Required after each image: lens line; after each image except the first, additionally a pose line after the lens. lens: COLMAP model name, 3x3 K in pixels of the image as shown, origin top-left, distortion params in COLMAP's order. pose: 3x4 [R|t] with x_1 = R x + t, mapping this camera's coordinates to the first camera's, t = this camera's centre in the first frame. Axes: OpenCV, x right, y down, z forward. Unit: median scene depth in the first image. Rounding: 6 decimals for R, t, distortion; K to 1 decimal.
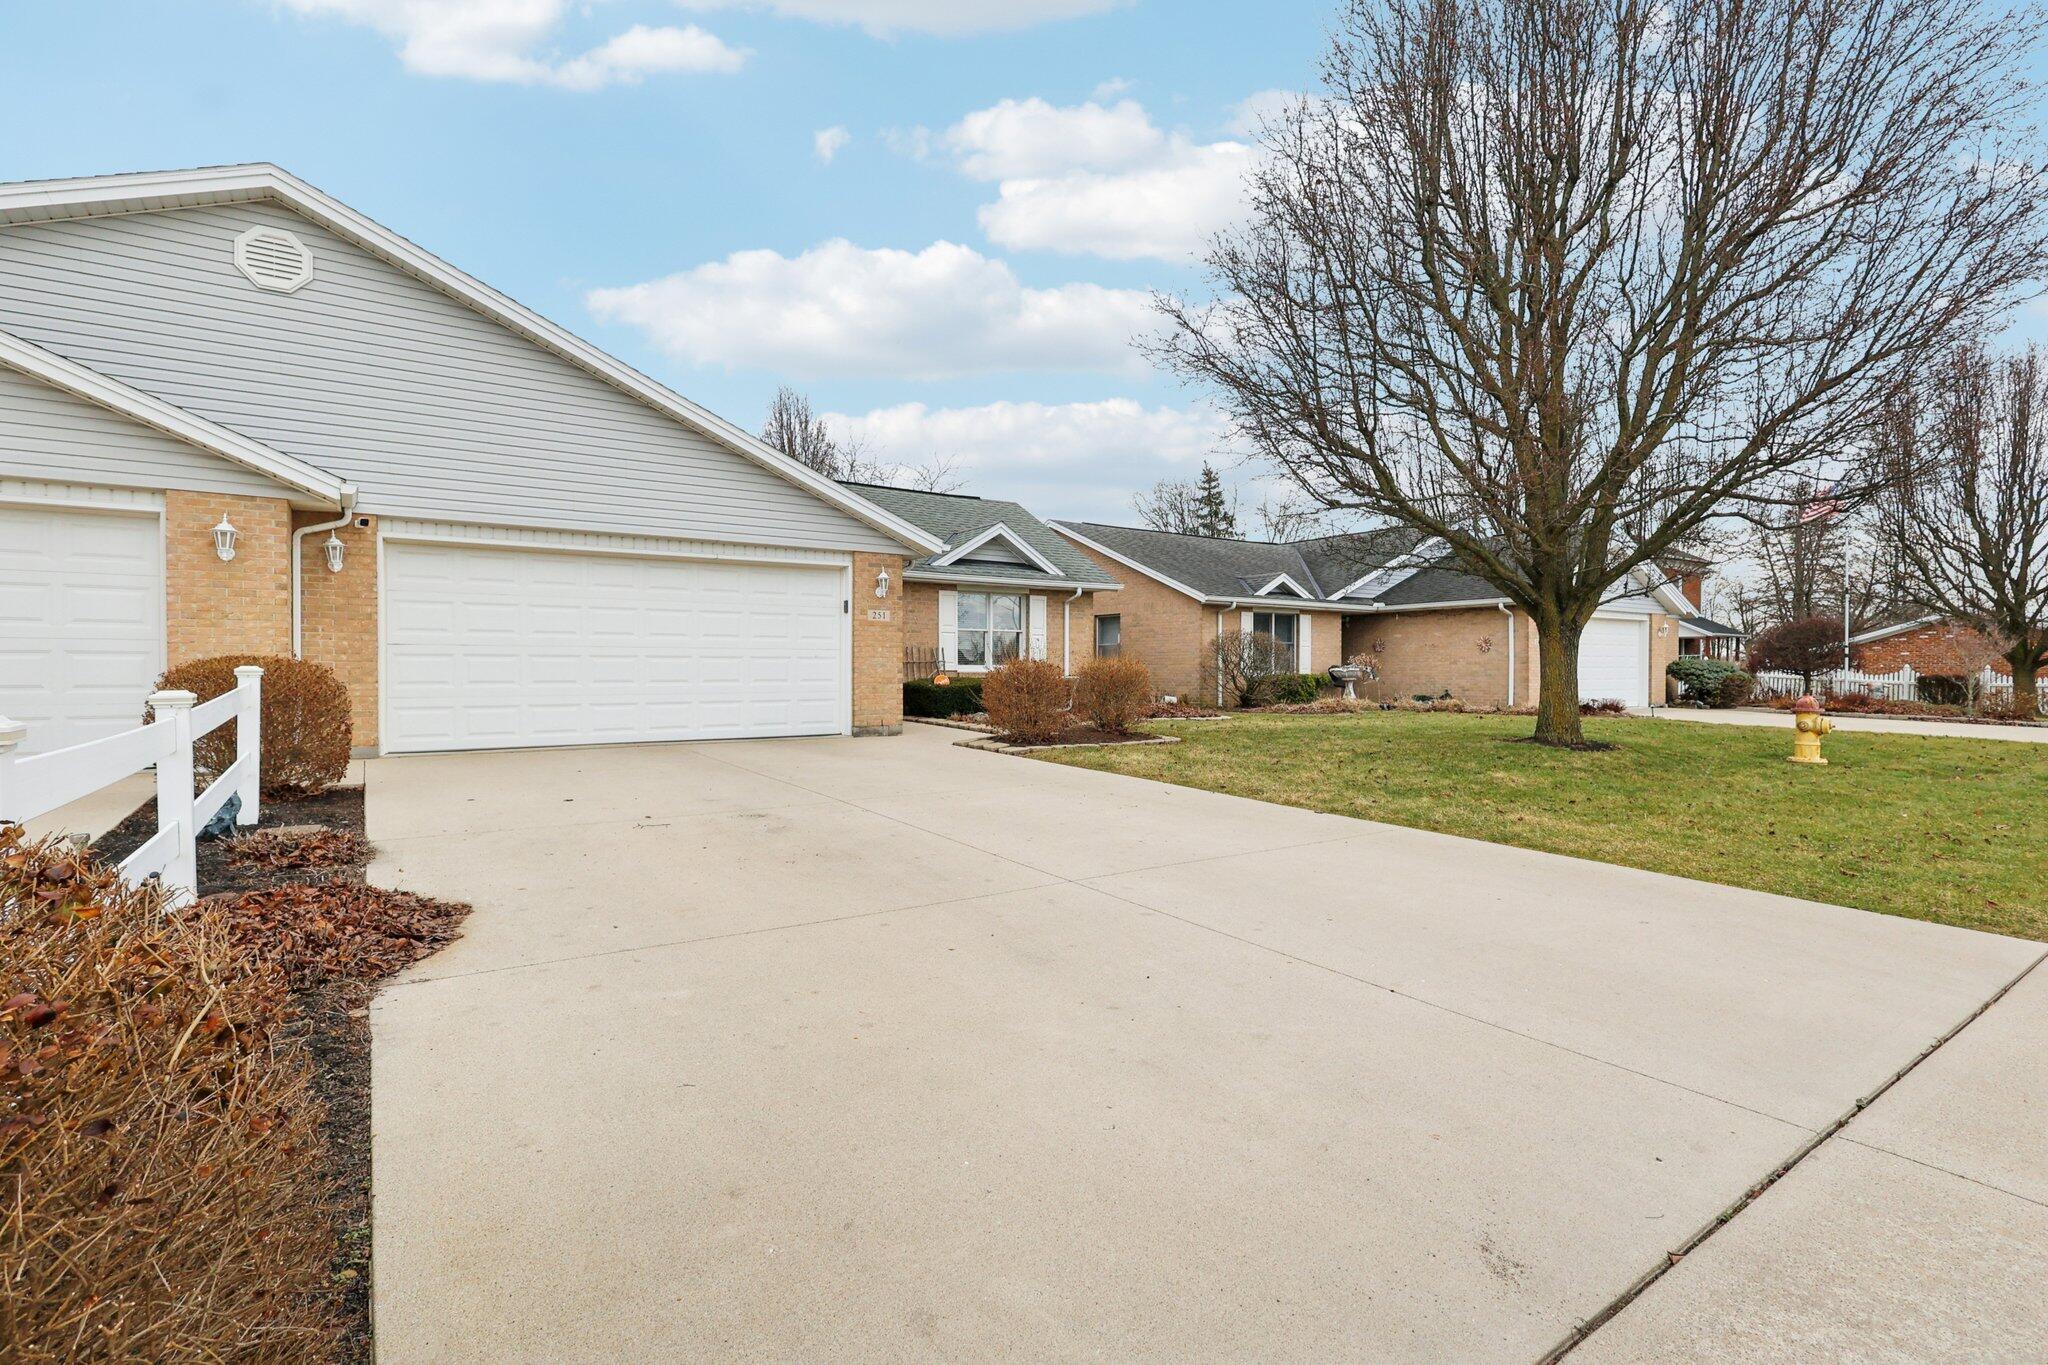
lens RADIAL K [[958.0, 0, 1008.0], [0, 958.0, 678.3], [0, 0, 1]] dist [-0.000469, 0.001583]
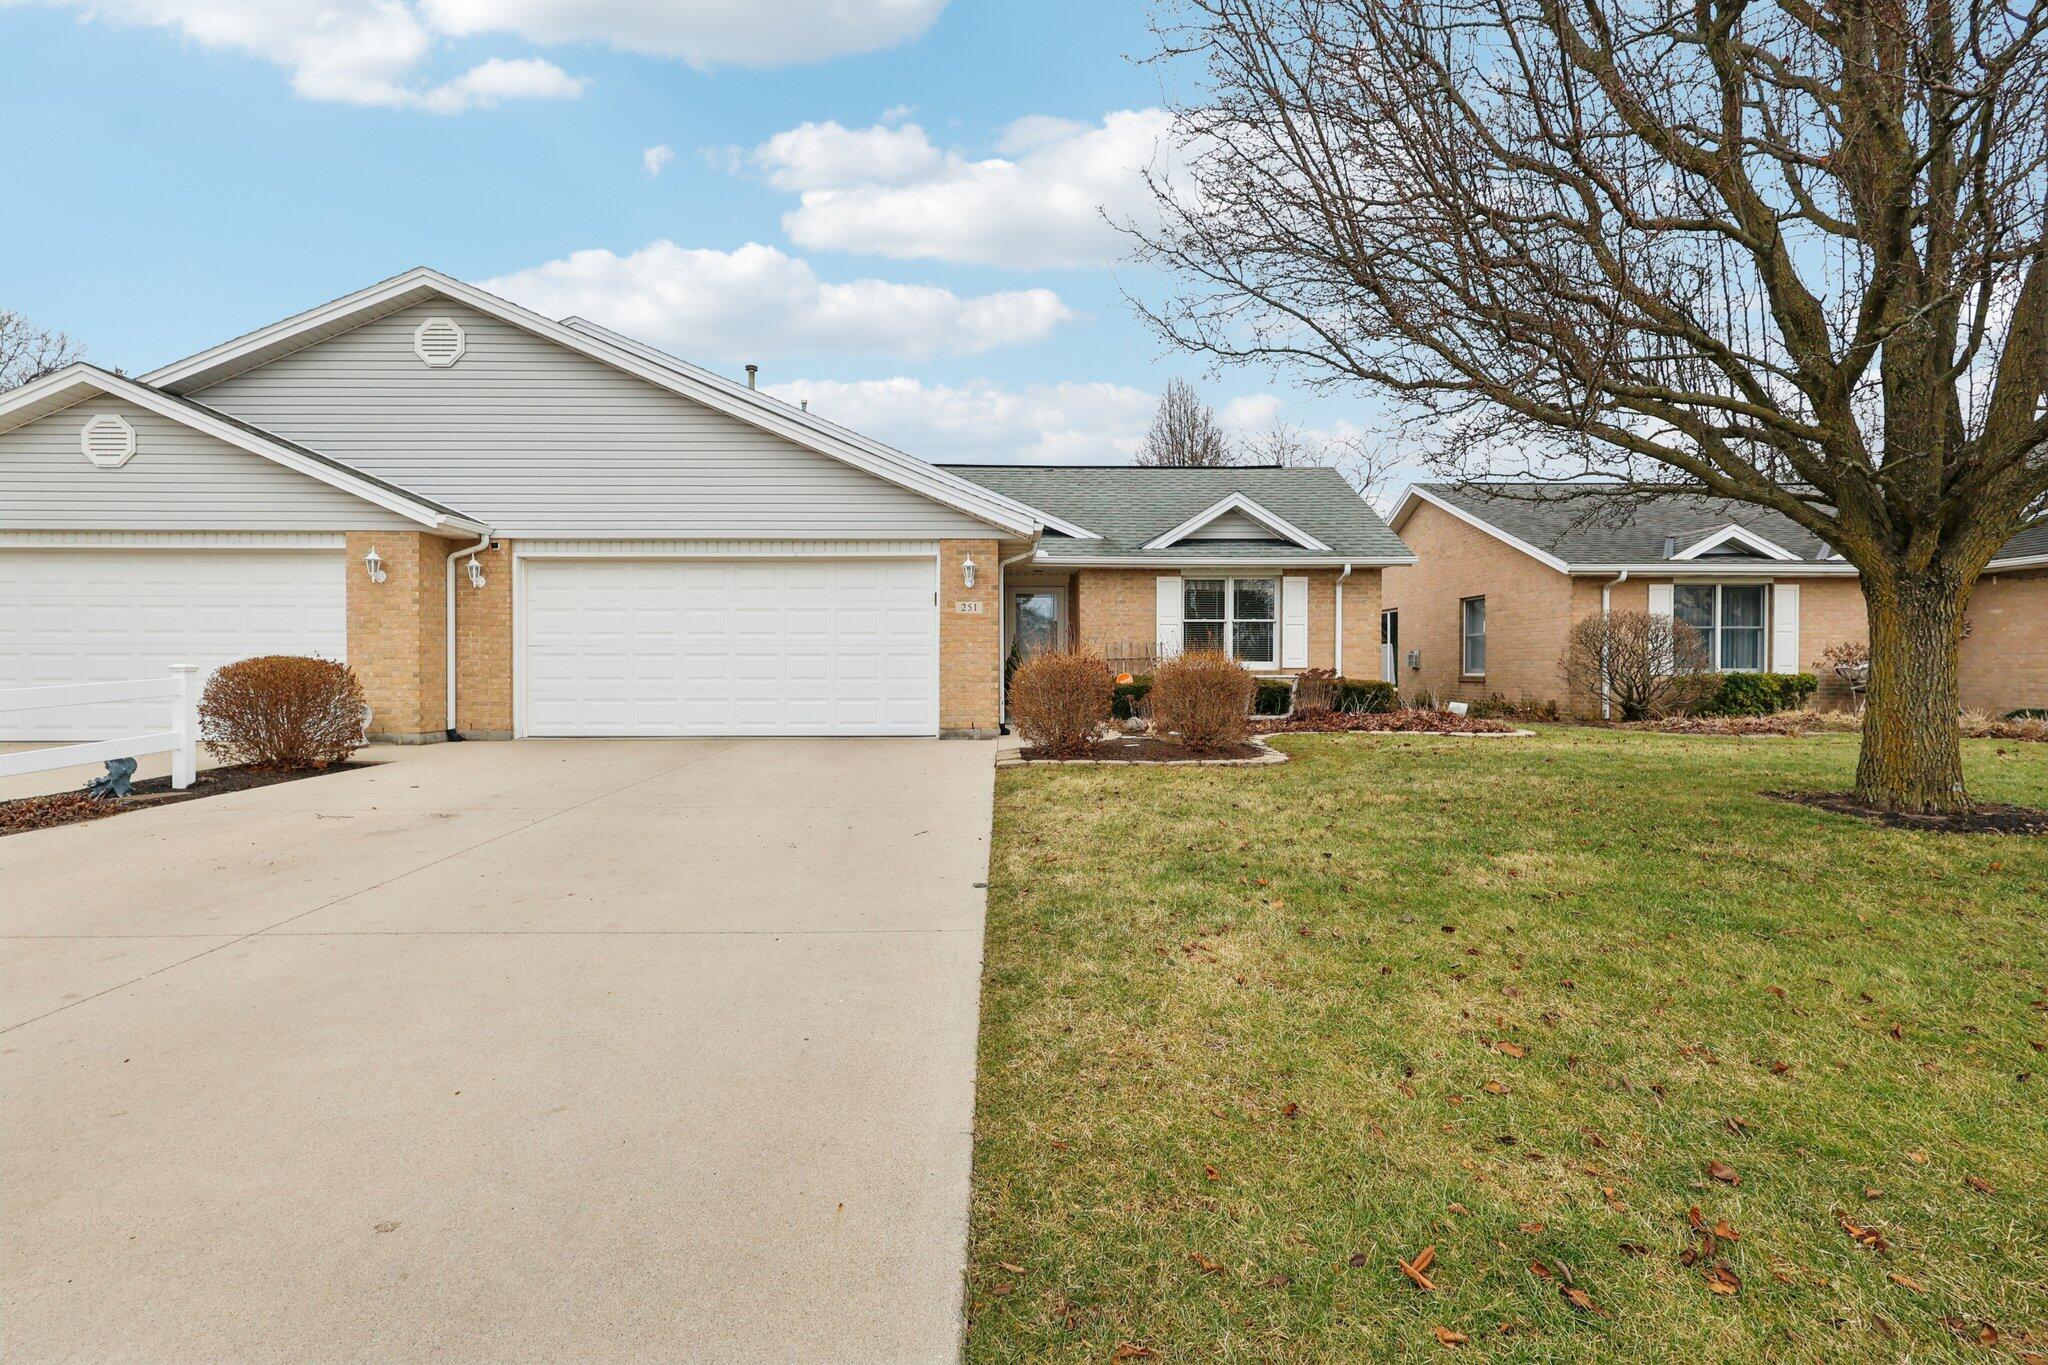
lens RADIAL K [[958.0, 0, 1023.8], [0, 958.0, 678.7], [0, 0, 1]] dist [-0.000469, 0.001583]
pose [[0.834116, 0.003883, -0.551575, 0.411584], [-0.004271, 0.999991, 0.000582, 0.001609], [0.551573, 0.001870, 0.834125, 0.266755]]
